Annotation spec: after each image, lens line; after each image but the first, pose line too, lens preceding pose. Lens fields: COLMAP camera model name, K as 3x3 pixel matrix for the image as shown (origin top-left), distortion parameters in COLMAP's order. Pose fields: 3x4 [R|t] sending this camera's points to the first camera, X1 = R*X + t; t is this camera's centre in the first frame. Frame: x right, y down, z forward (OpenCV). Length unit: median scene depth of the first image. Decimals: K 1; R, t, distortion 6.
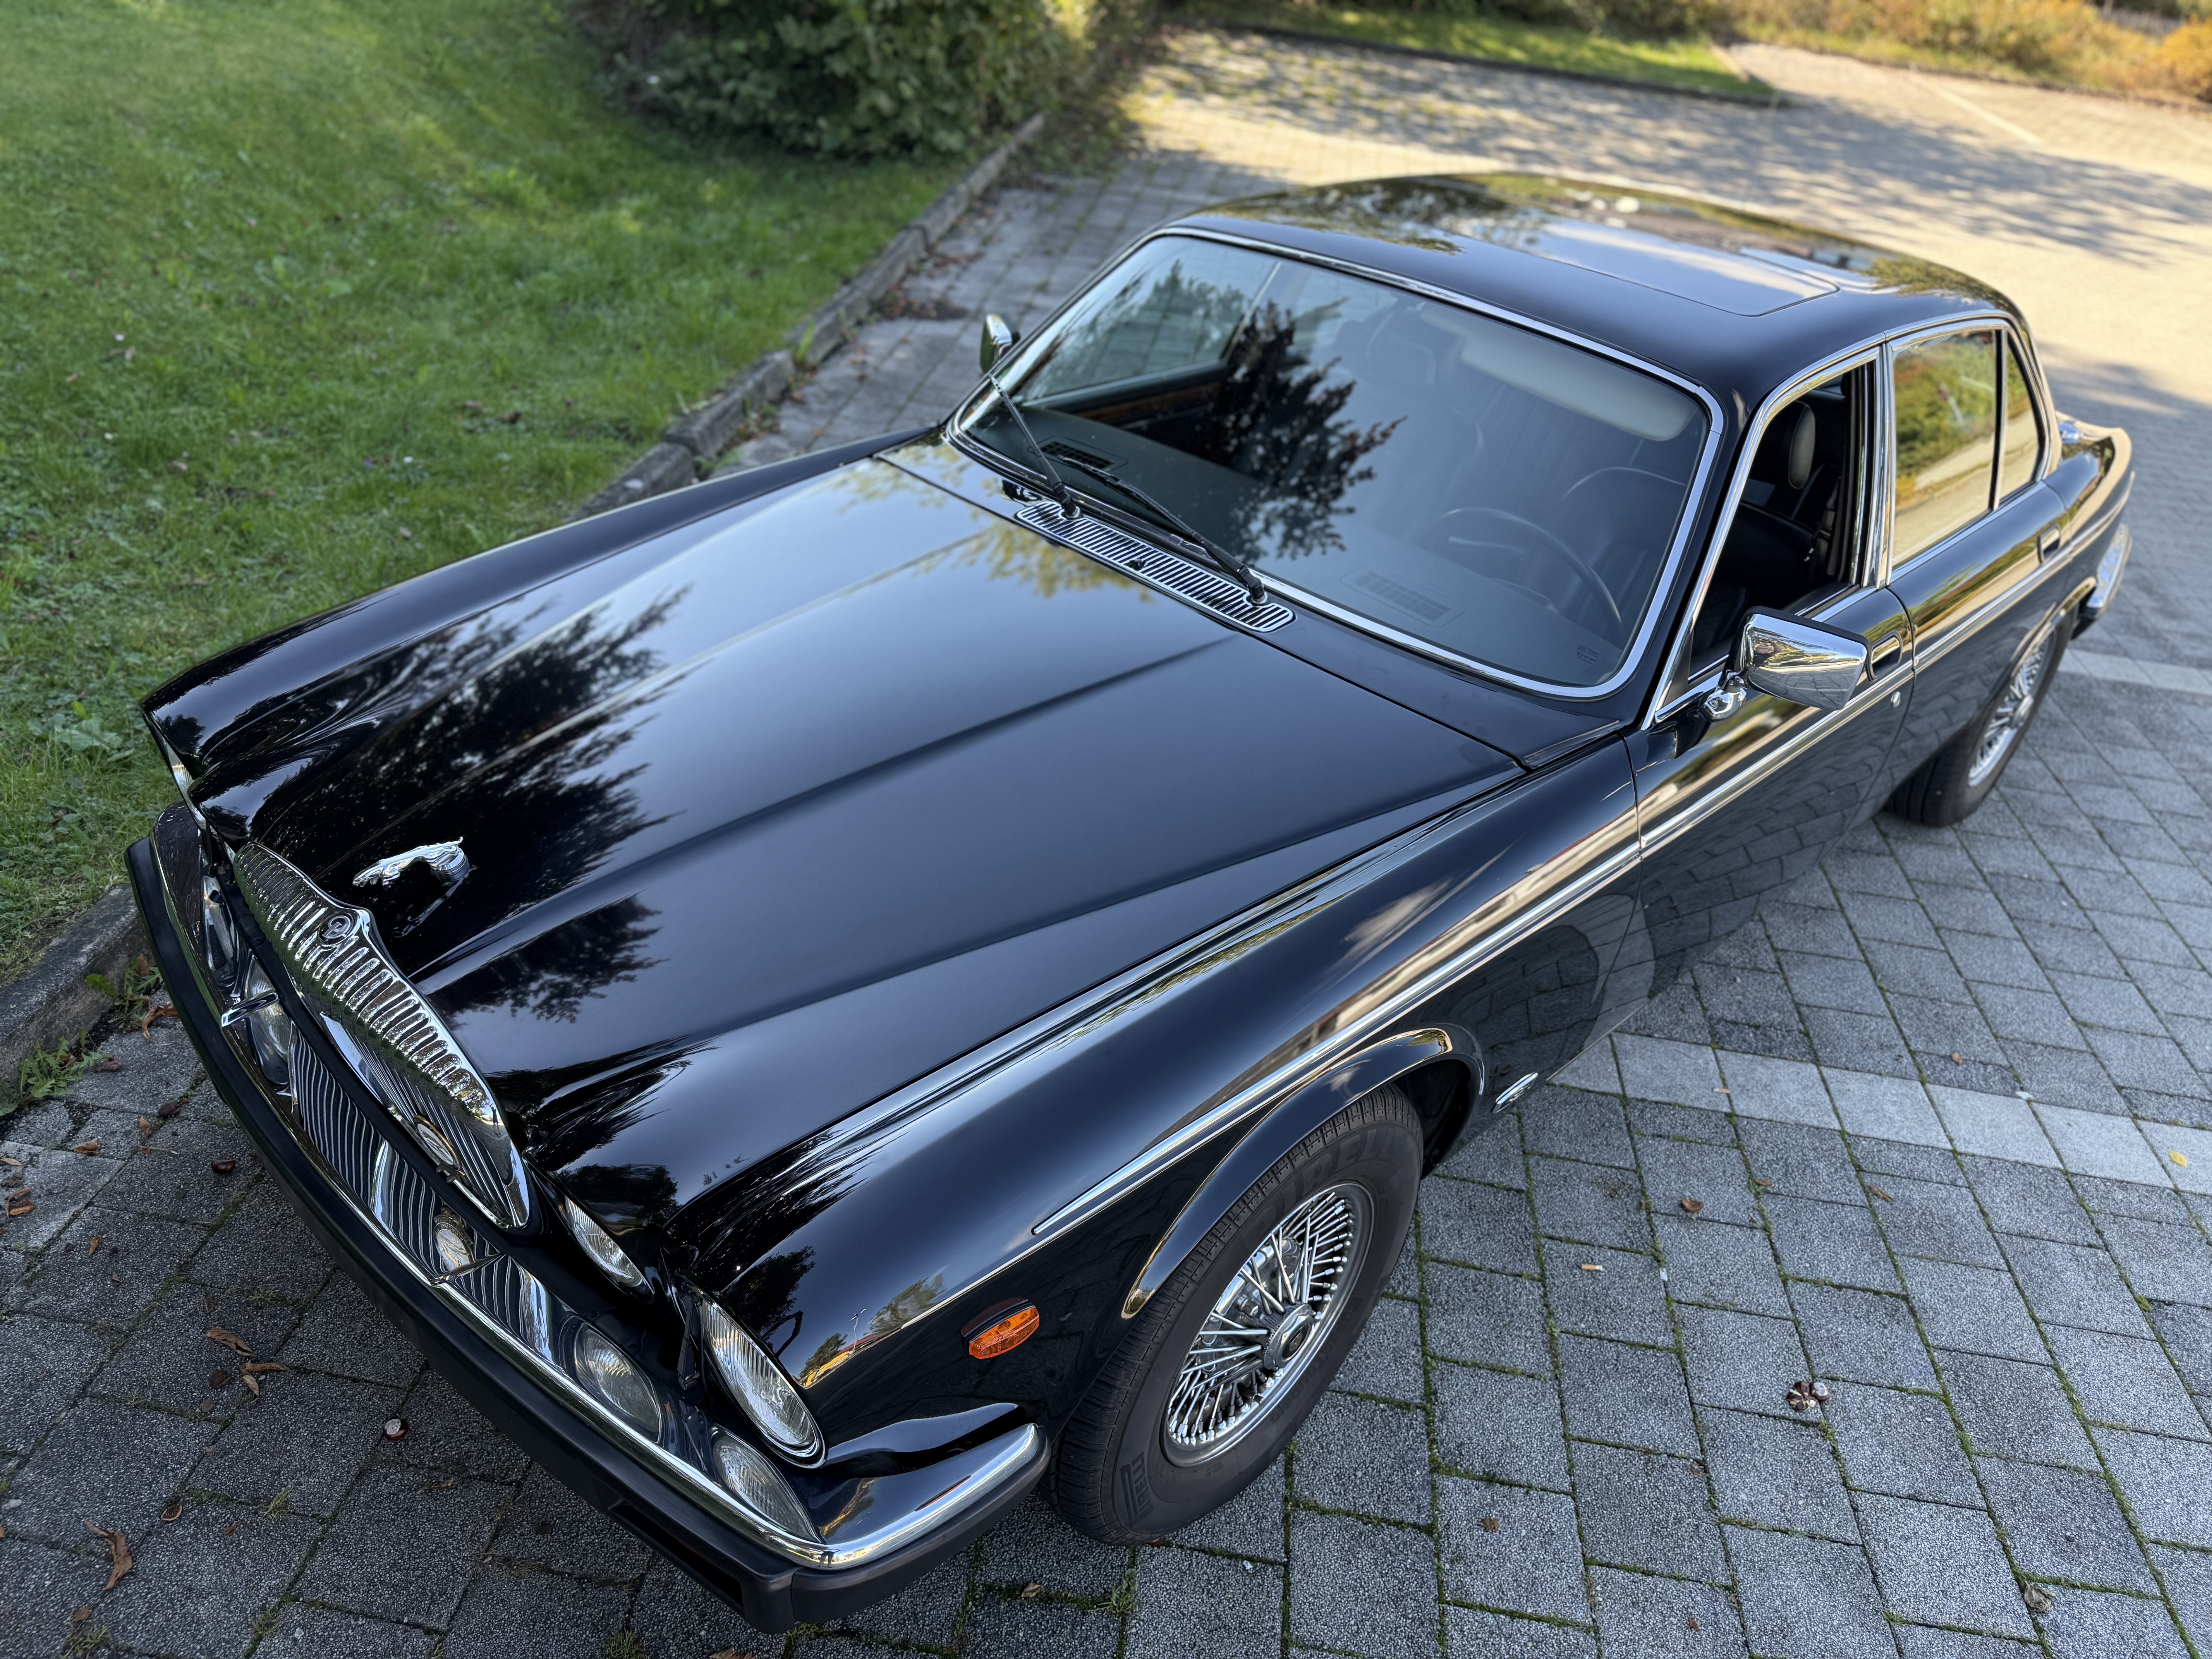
lens RADIAL K [[1572.8, 0, 1097.9], [0, 1572.8, 827.1], [0, 0, 1]] dist [0.017792, -0.025350]
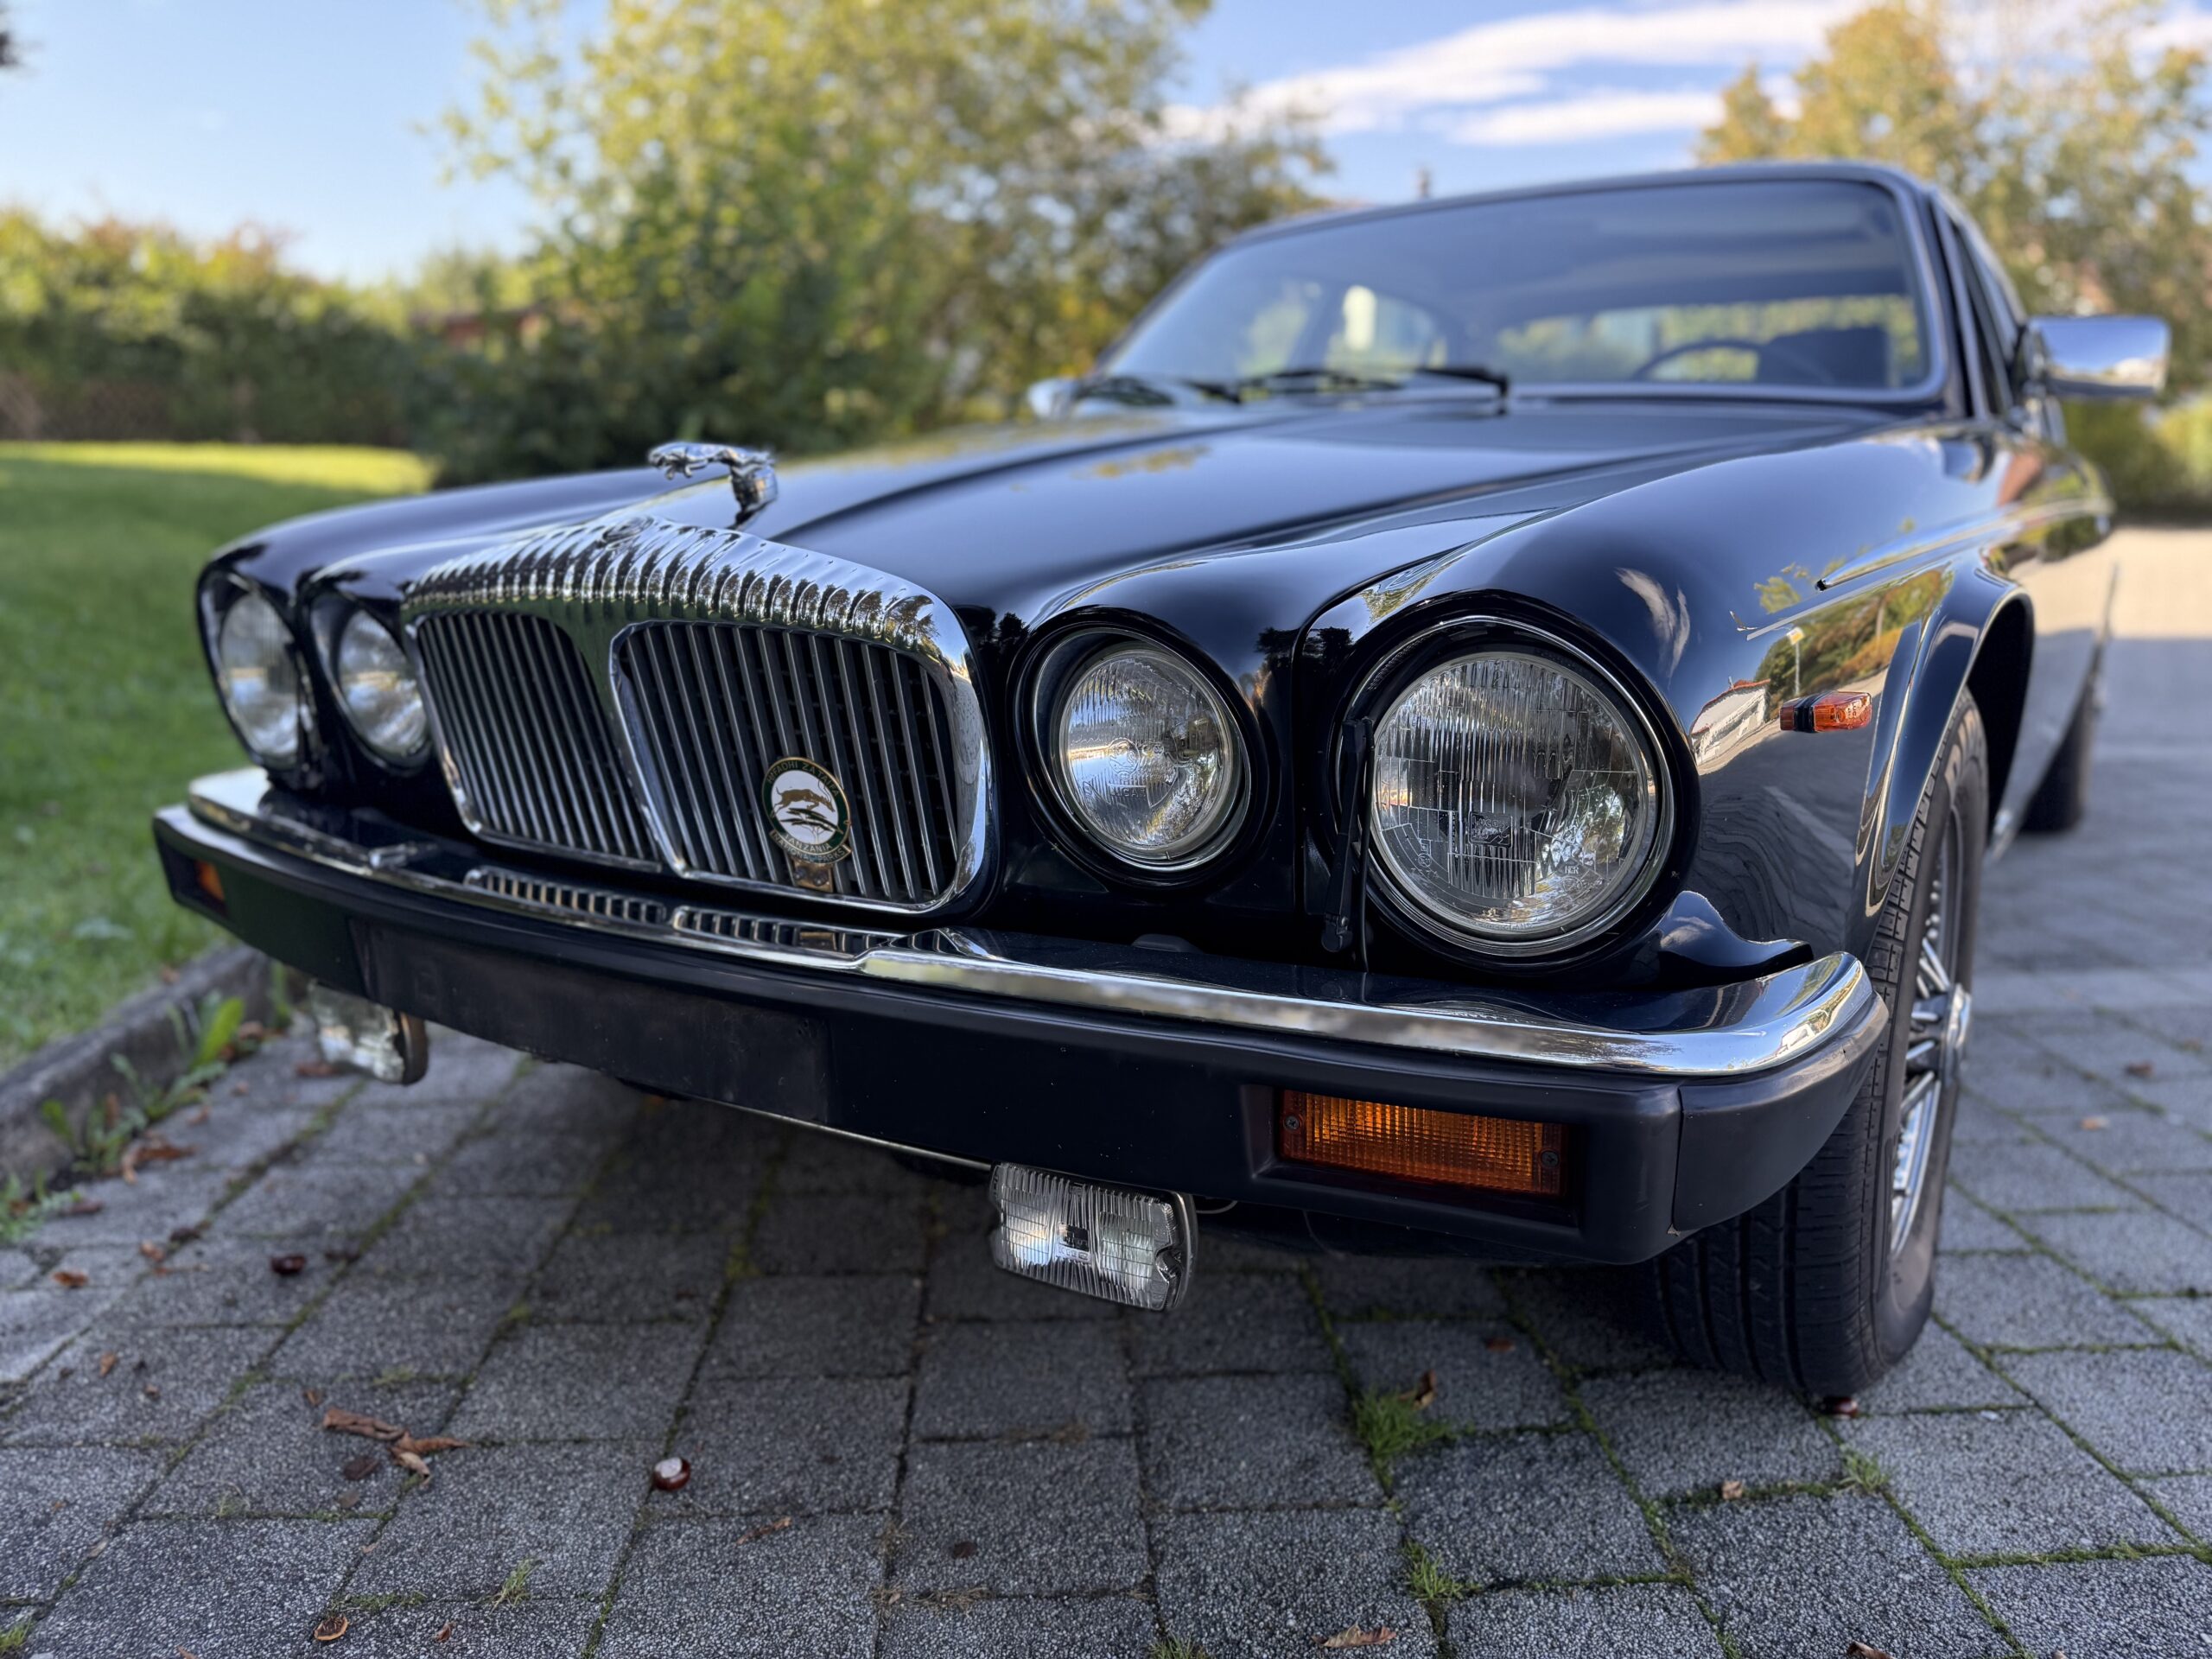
lens RADIAL K [[1572.8, 0, 1108.5], [0, 1572.8, 810.1], [0, 0, 1]] dist [0.017792, -0.025350]
pose [[0.977727, -0.141066, 0.155404, -0.273028], [0.186146, 0.924875, -0.331596, 0.306085], [-0.096952, 0.353138, 0.930534, 0.255493]]
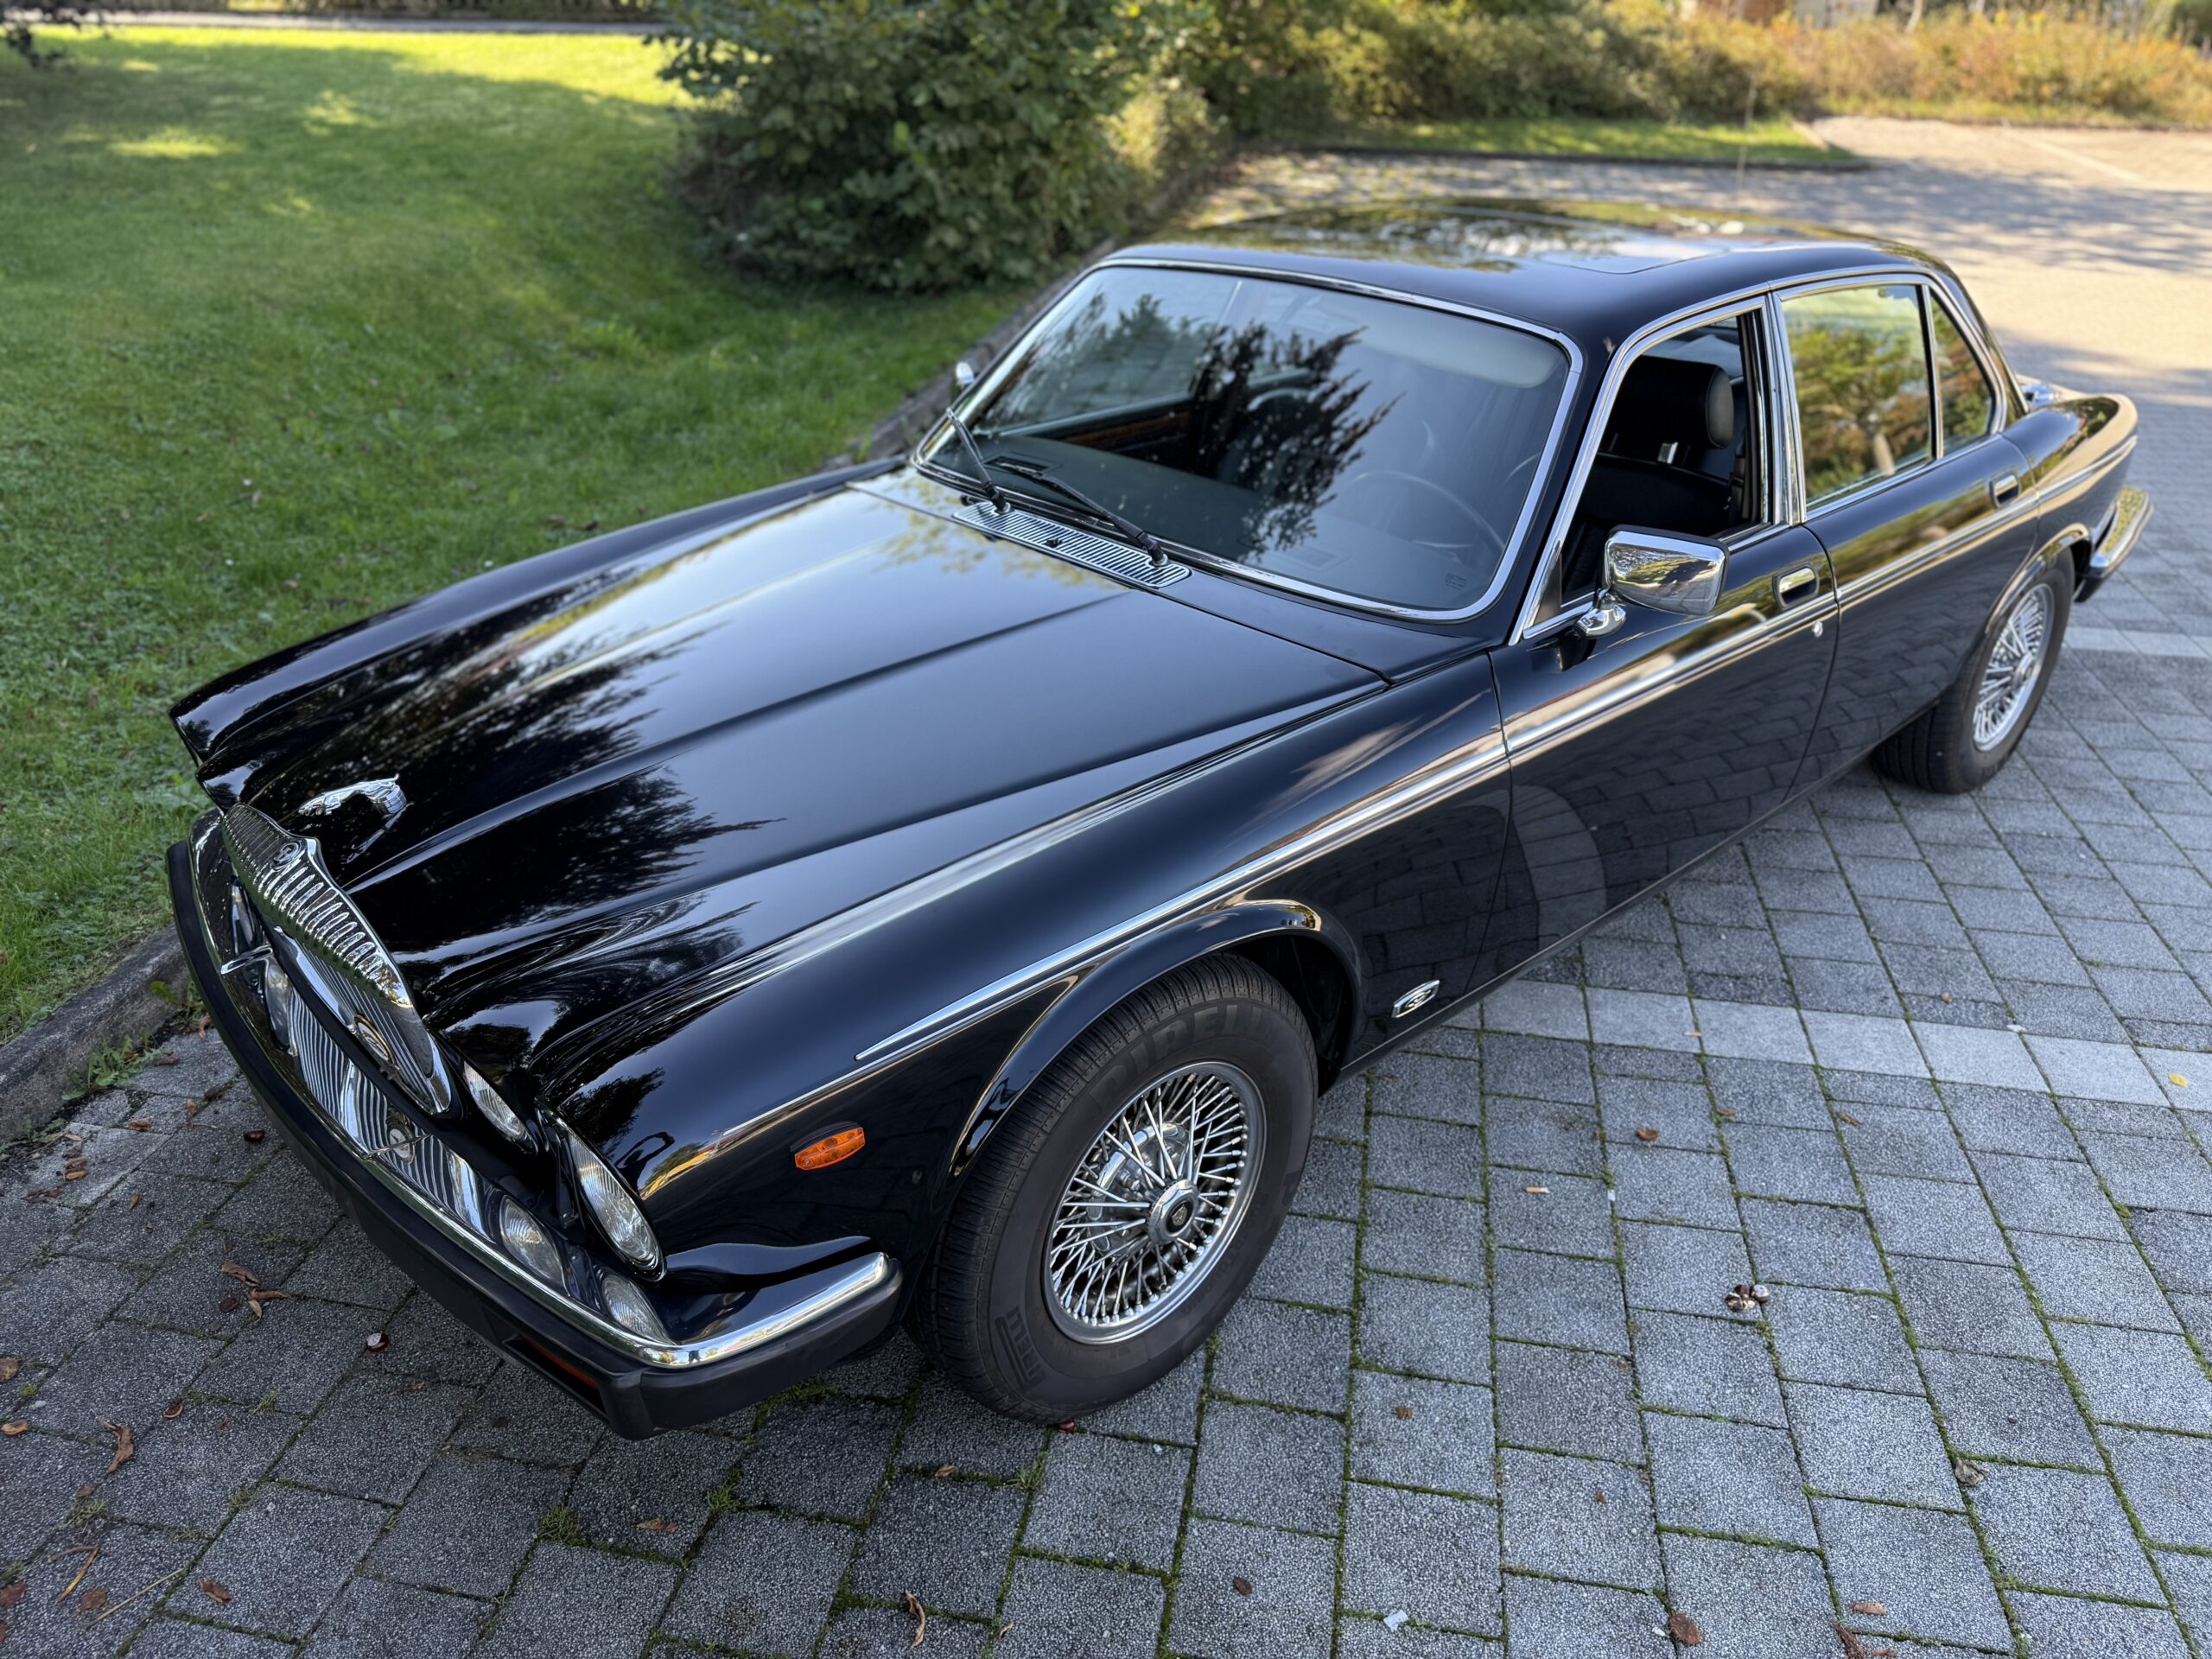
lens RADIAL K [[1572.8, 0, 1104.6], [0, 1572.8, 814.3], [0, 0, 1]] dist [0.017792, -0.025350]
pose [[0.993727, -0.061827, -0.093192, 0.146625], [0.053274, 0.994367, -0.091628, 0.117285], [0.098333, 0.086088, 0.991423, -0.054188]]
